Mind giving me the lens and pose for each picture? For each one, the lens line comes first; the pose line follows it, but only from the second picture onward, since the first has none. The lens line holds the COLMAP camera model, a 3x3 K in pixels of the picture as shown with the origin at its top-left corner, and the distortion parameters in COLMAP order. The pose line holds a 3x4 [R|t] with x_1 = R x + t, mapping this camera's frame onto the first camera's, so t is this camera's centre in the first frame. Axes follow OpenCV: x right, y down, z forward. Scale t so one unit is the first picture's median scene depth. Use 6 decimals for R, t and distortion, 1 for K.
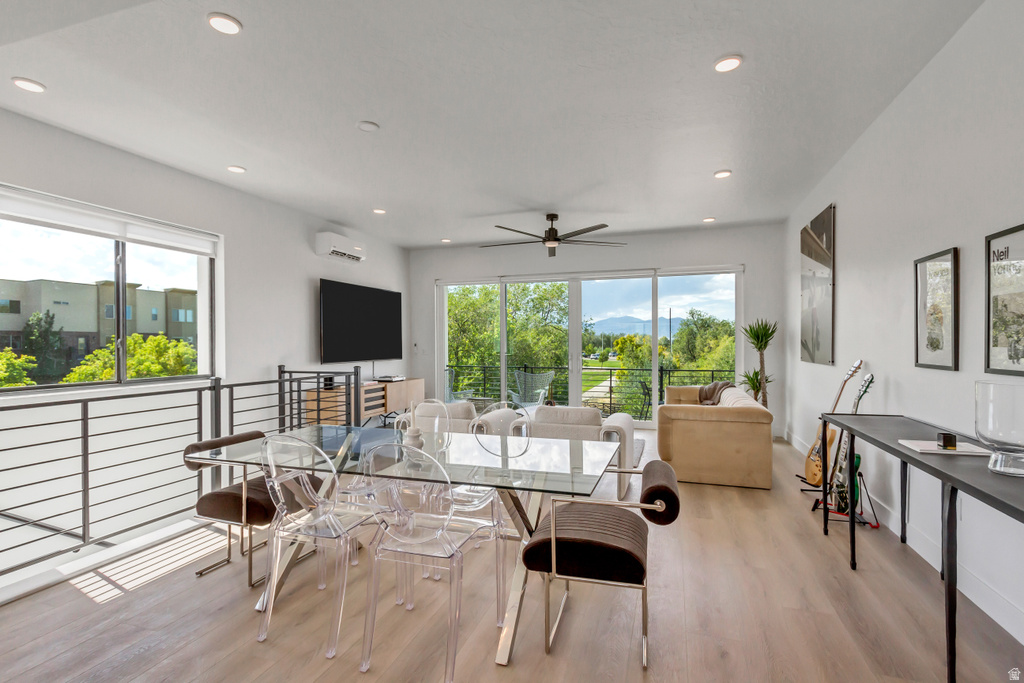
lens RADIAL K [[495.4, 0, 501.3], [0, 495.4, 346.1], [0, 0, 1]] dist [0.010334, -0.002690]
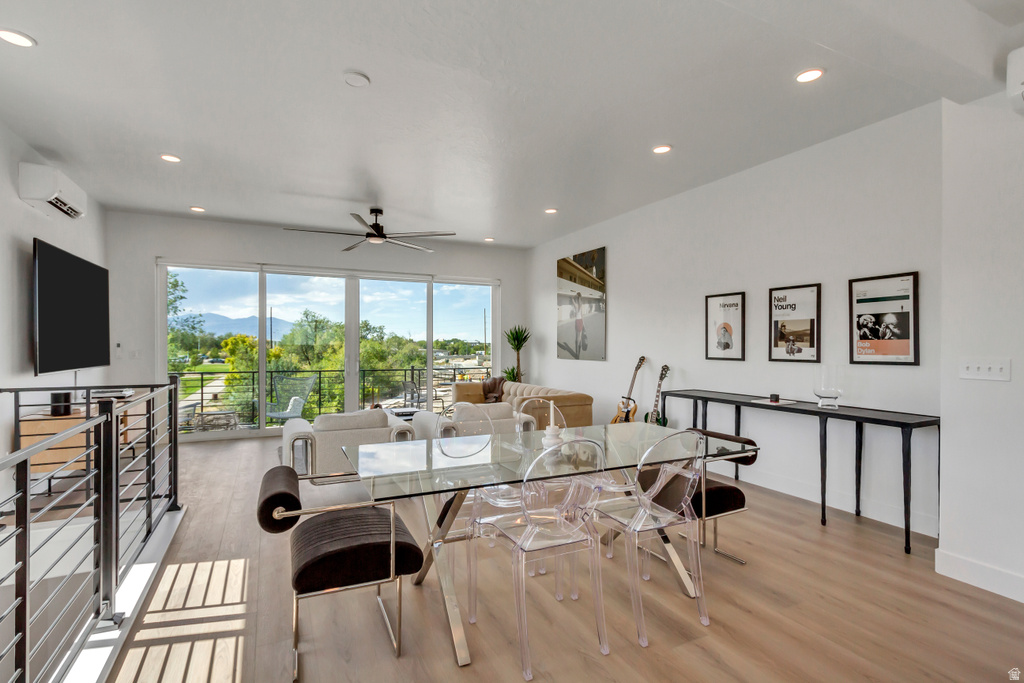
lens RADIAL K [[495.4, 0, 514.3], [0, 495.4, 347.1], [0, 0, 1]] dist [0.010334, -0.002690]
pose [[0.707366, 0.001101, 0.706846, -0.393771], [-0.001084, 0.999999, -0.000473, 0.000934], [-0.706846, -0.000432, 0.707367, 0.137815]]
